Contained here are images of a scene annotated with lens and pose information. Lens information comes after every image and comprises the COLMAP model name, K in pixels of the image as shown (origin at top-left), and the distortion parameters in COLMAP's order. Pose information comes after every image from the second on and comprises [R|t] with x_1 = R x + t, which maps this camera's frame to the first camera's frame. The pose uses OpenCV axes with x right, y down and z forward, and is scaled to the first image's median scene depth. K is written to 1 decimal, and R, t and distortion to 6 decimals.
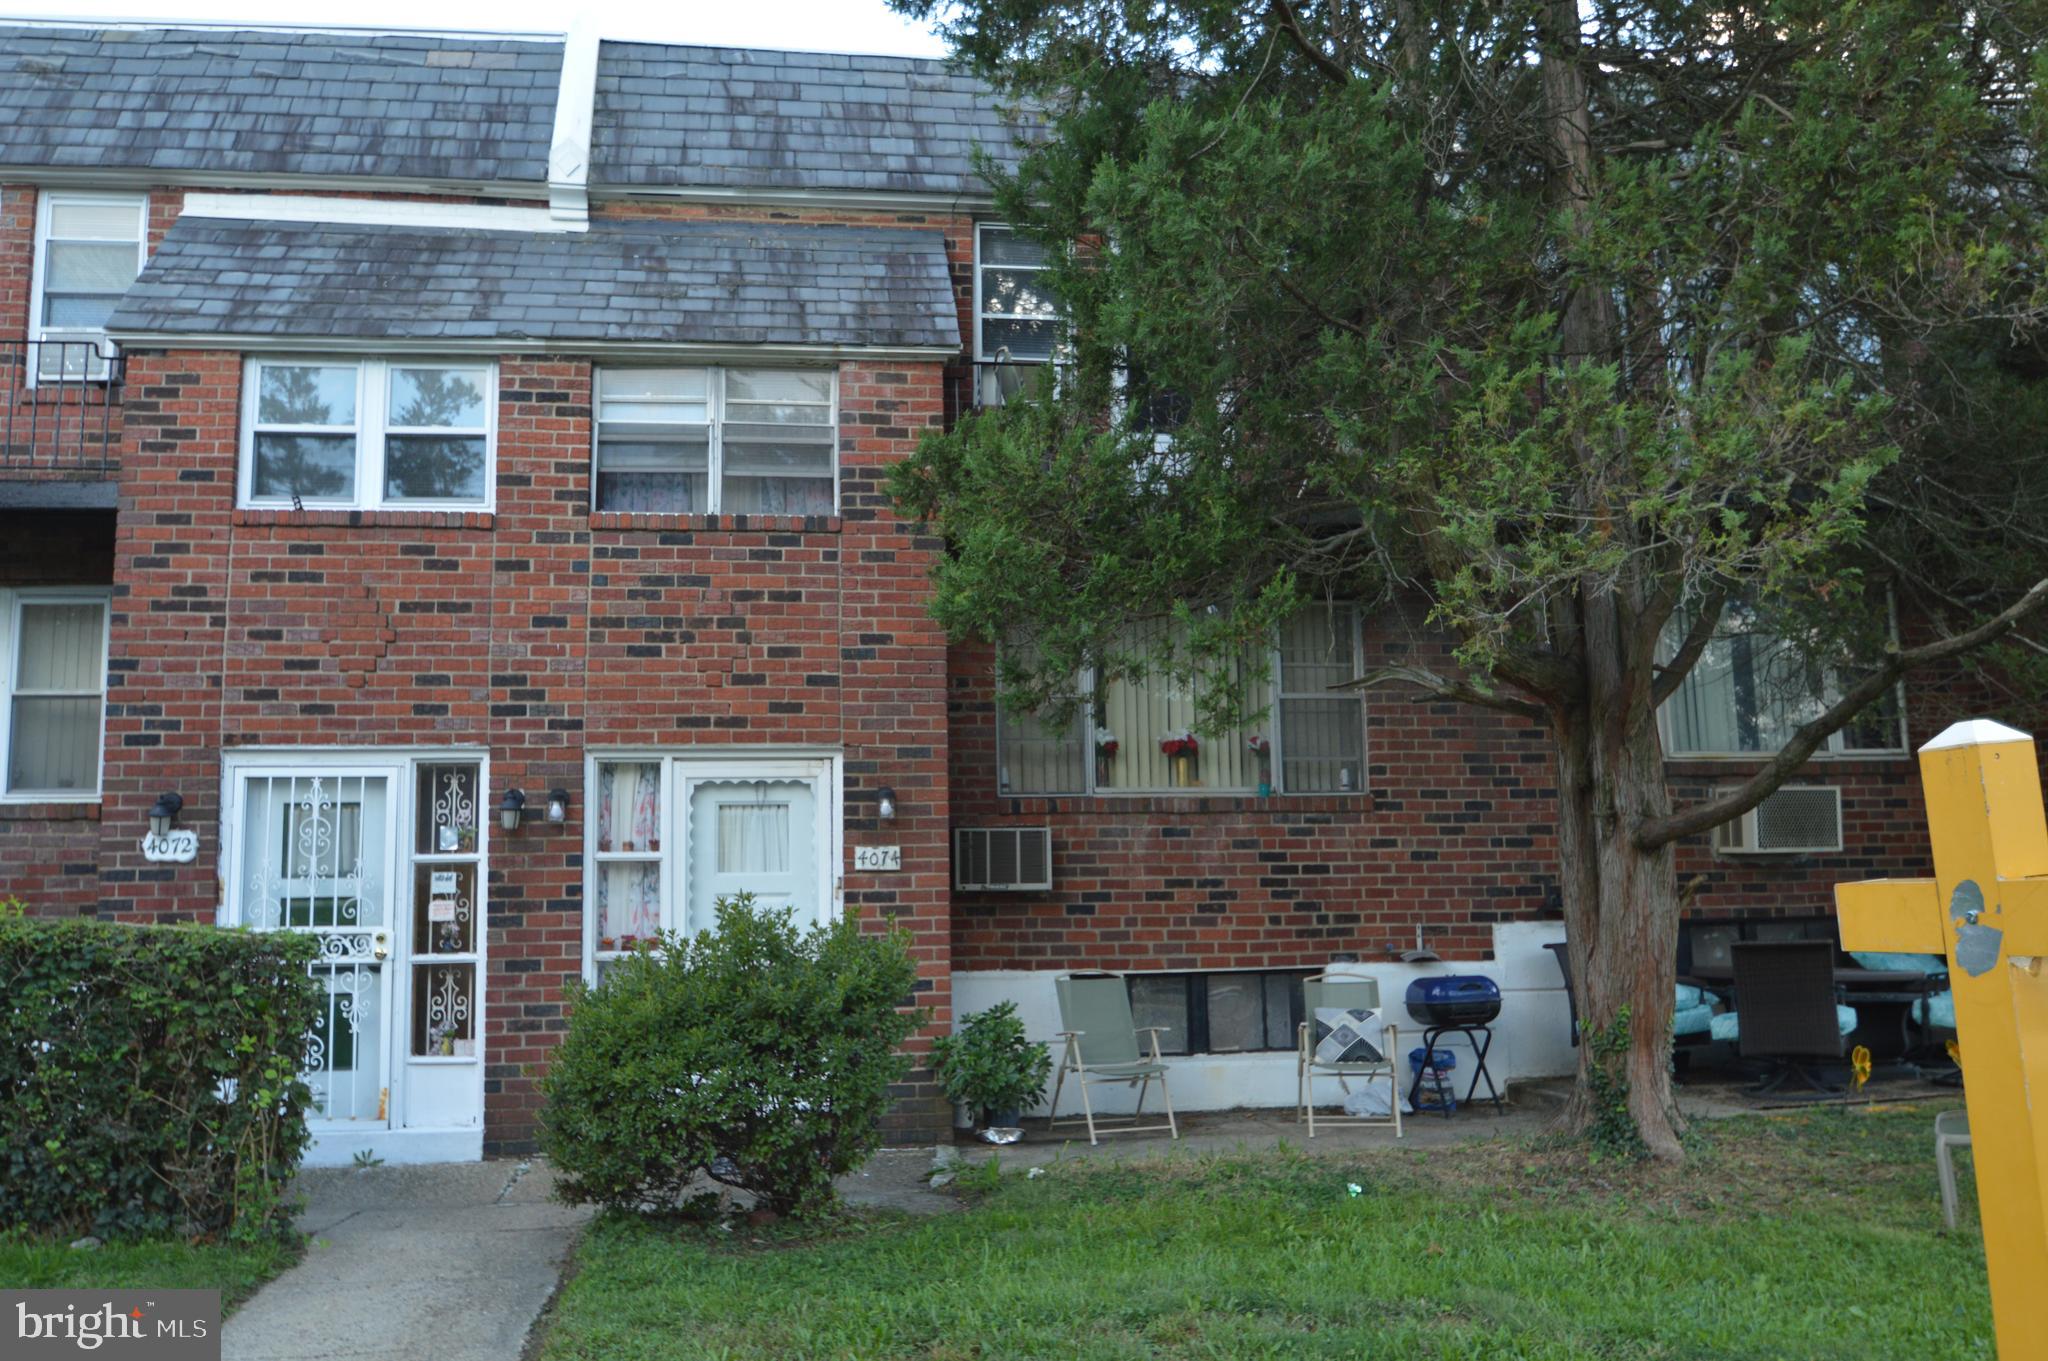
lens RADIAL K [[1632.7, 0, 1026.1], [0, 1632.7, 676.5], [0, 0, 1]] dist [-0.054651, 0.025252]
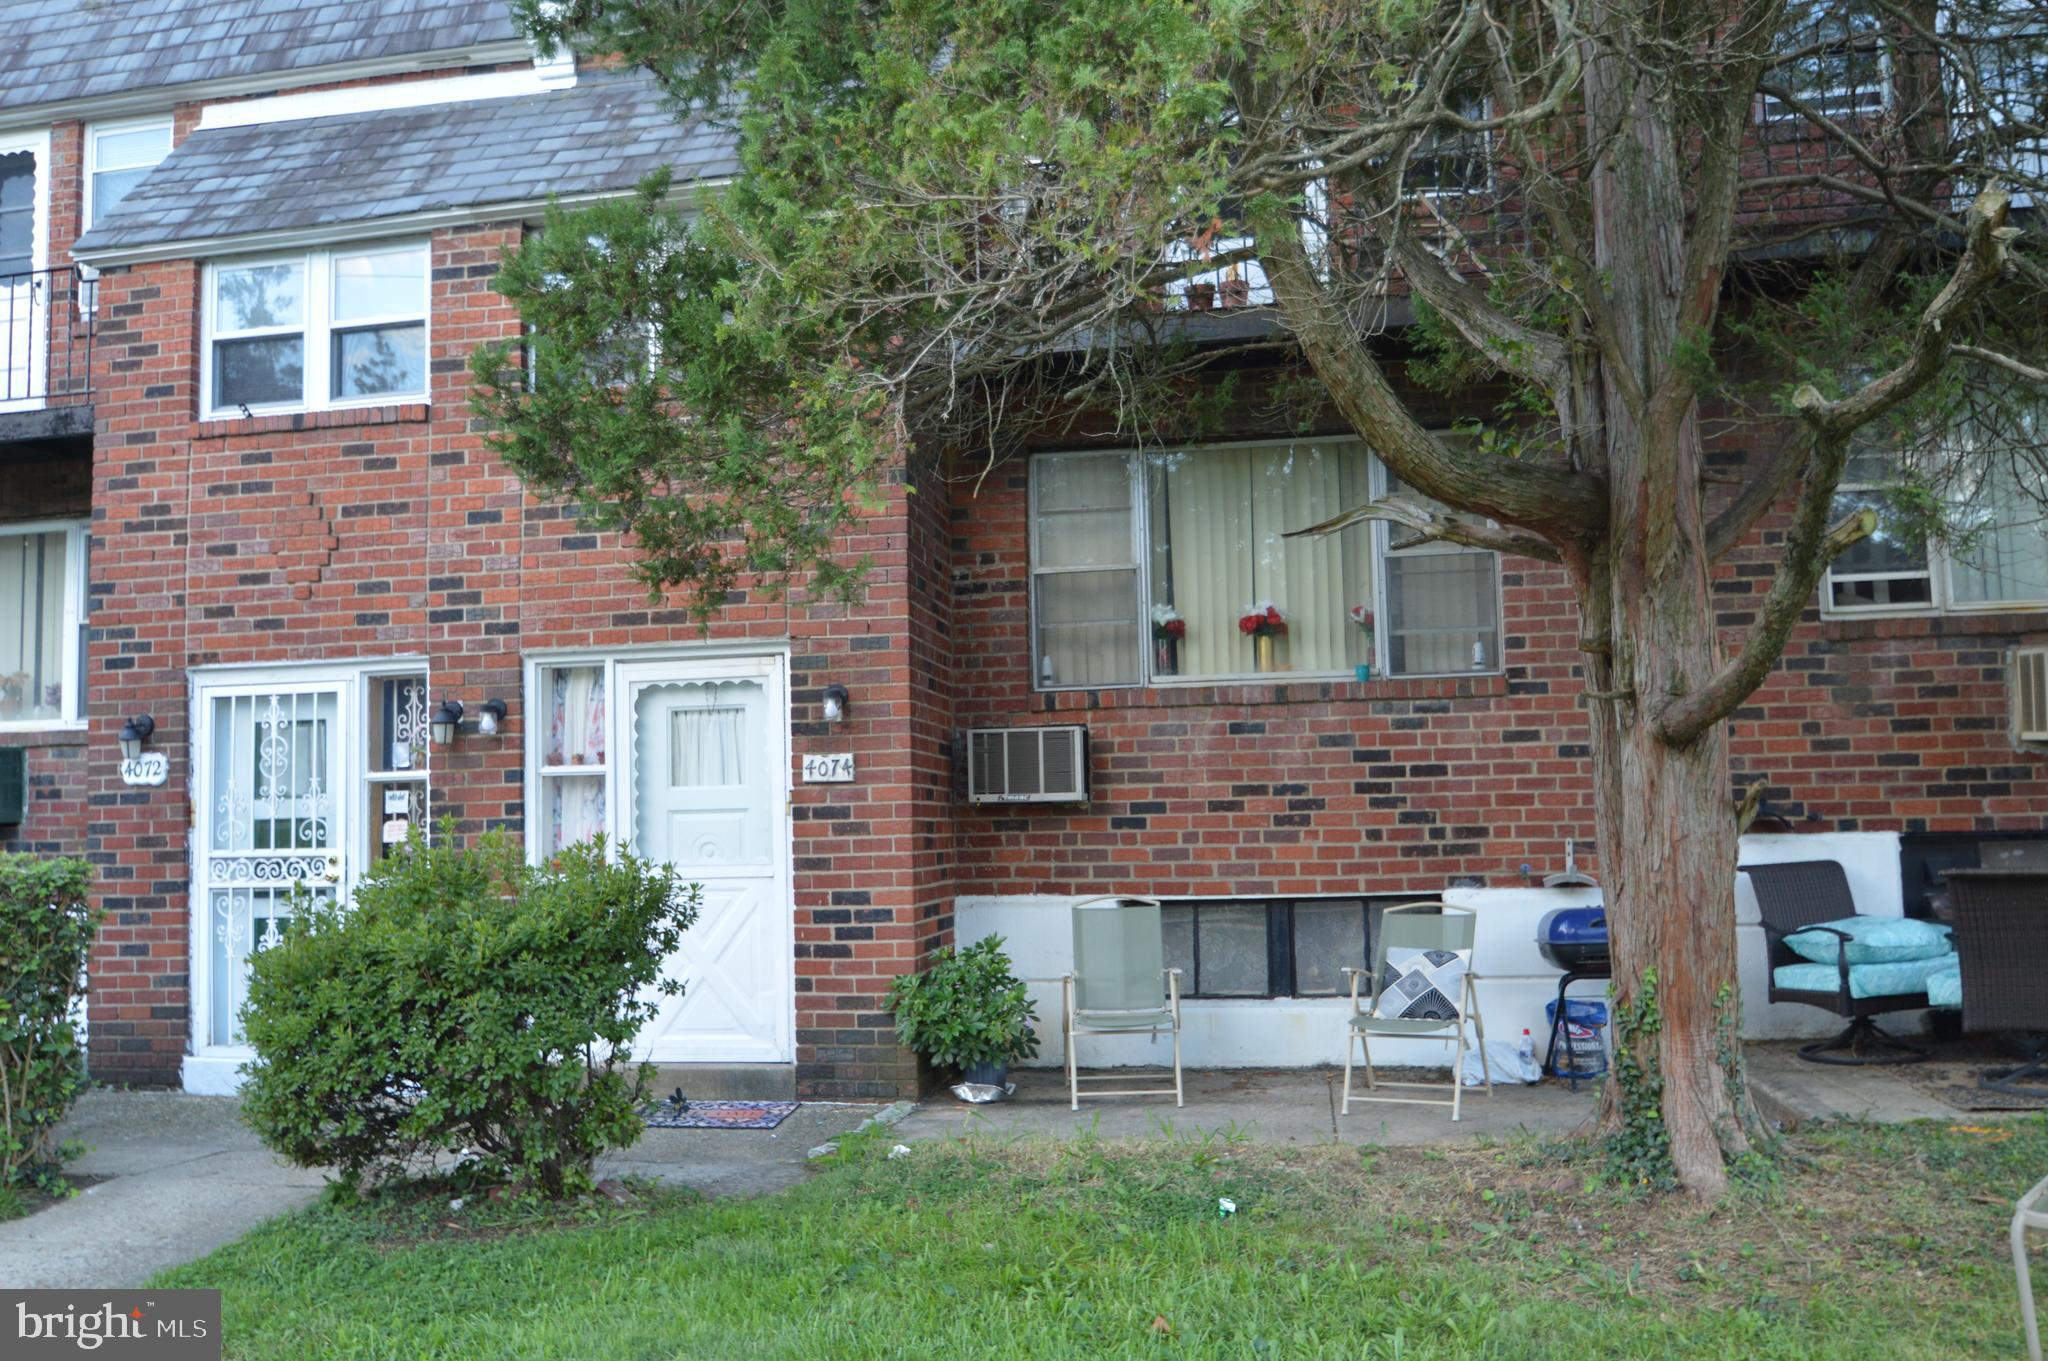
lens RADIAL K [[1632.7, 0, 1023.2], [0, 1632.7, 687.5], [0, 0, 1]] dist [-0.054651, 0.025252]
pose [[0.948085, -0.031269, -0.316476, 0.278500], [0.053509, 0.996651, 0.061828, 0.021538], [0.313483, -0.075552, 0.946584, 0.221000]]
